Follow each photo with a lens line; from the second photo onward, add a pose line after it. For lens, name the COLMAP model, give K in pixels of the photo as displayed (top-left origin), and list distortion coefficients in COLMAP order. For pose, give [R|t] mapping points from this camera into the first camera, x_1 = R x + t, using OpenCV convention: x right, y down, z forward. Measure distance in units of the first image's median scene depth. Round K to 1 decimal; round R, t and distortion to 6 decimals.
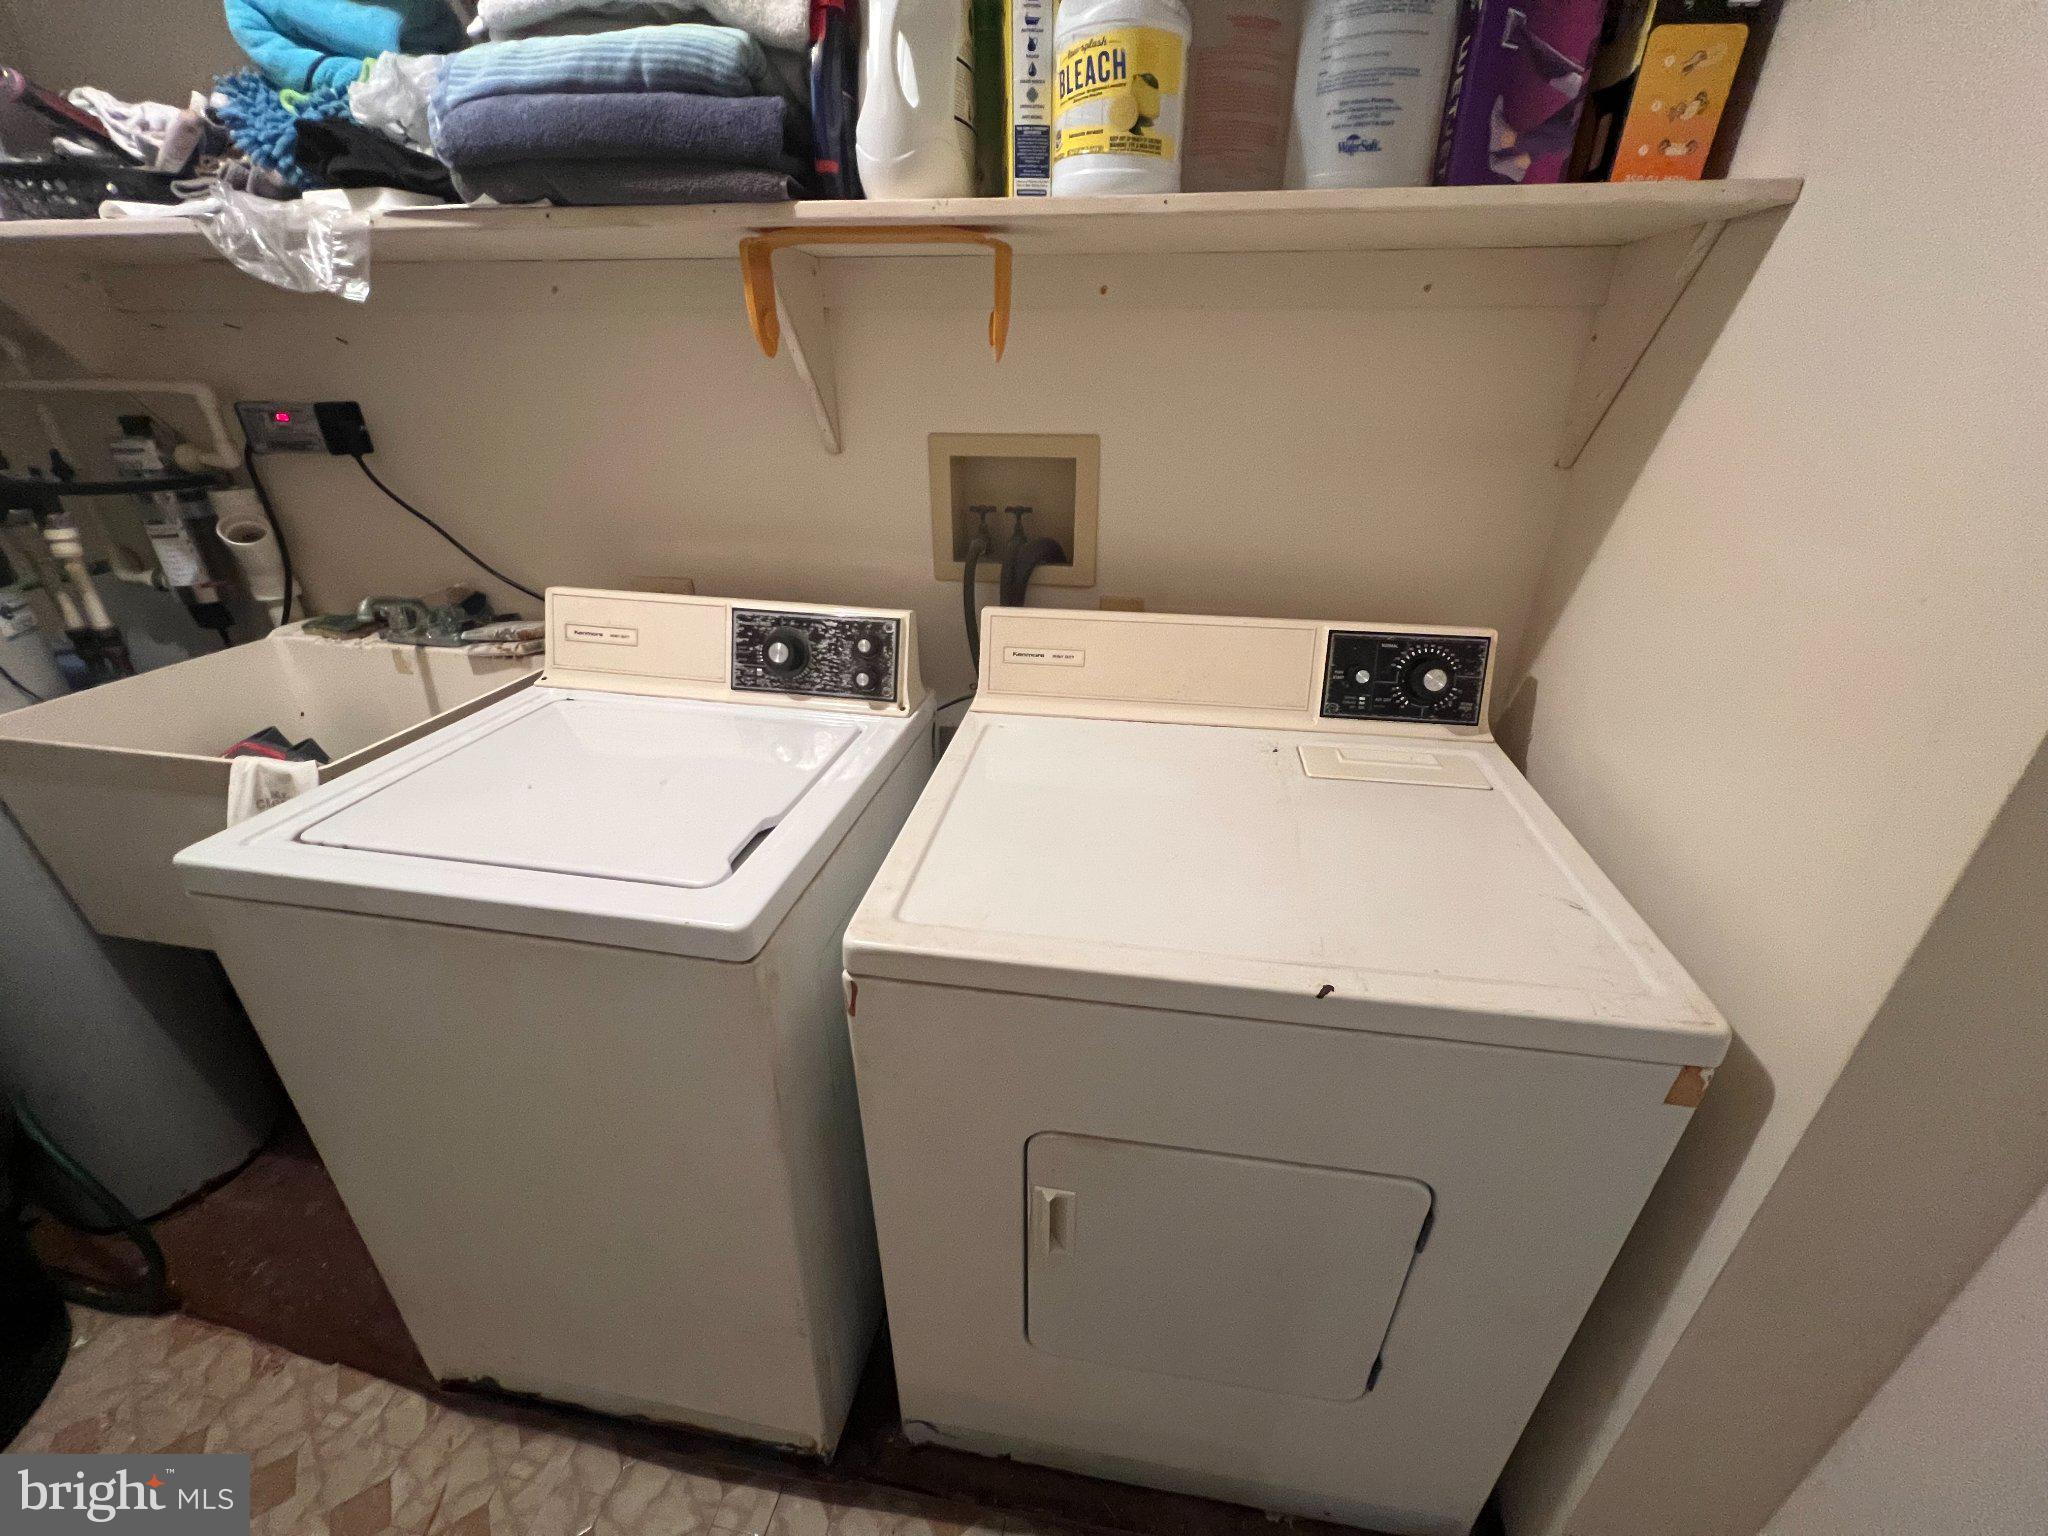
lens RADIAL K [[816.9, 0, 1029.4], [0, 816.9, 773.8], [0, 0, 1]] dist [0.001449, -0.000580]
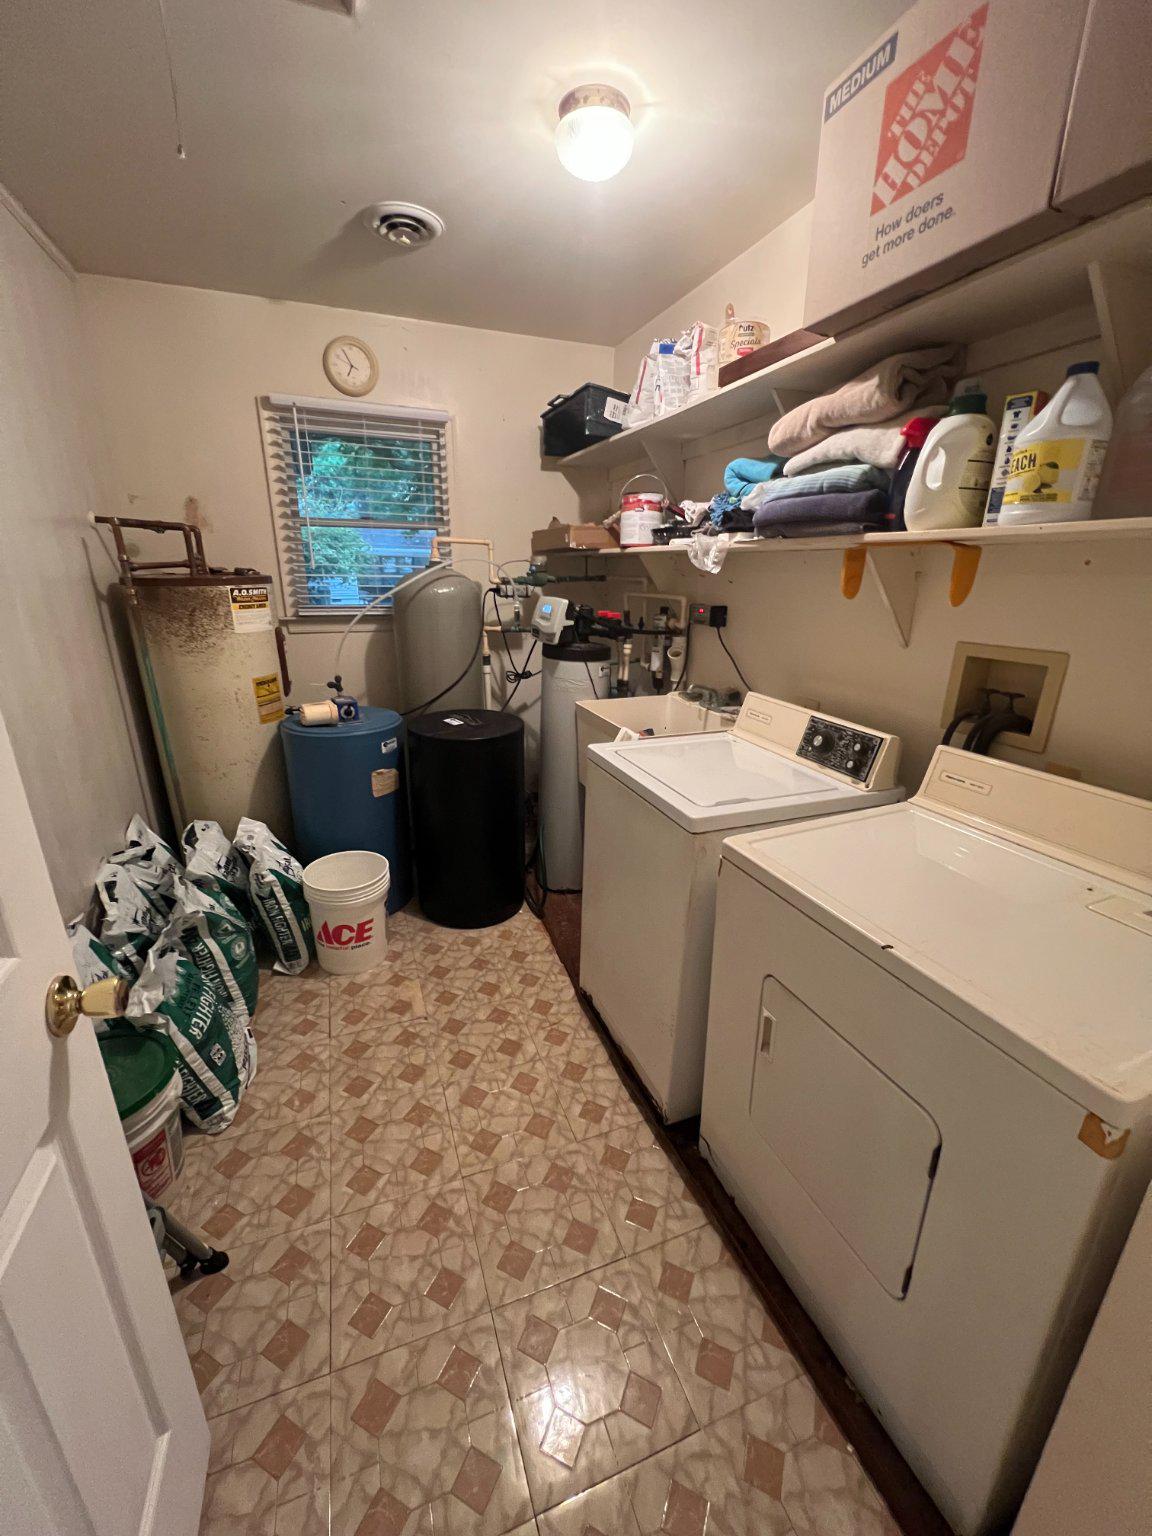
lens RADIAL K [[612.6, 0, 573.6], [0, 612.6, 772.9], [0, 0, 1]] dist [0.001449, -0.000580]
pose [[0.516728, 0.268154, -0.813072, 0.576009], [-0.383917, 0.921423, 0.059900, 0.054935], [0.765245, 0.281200, 0.579074, -0.247273]]
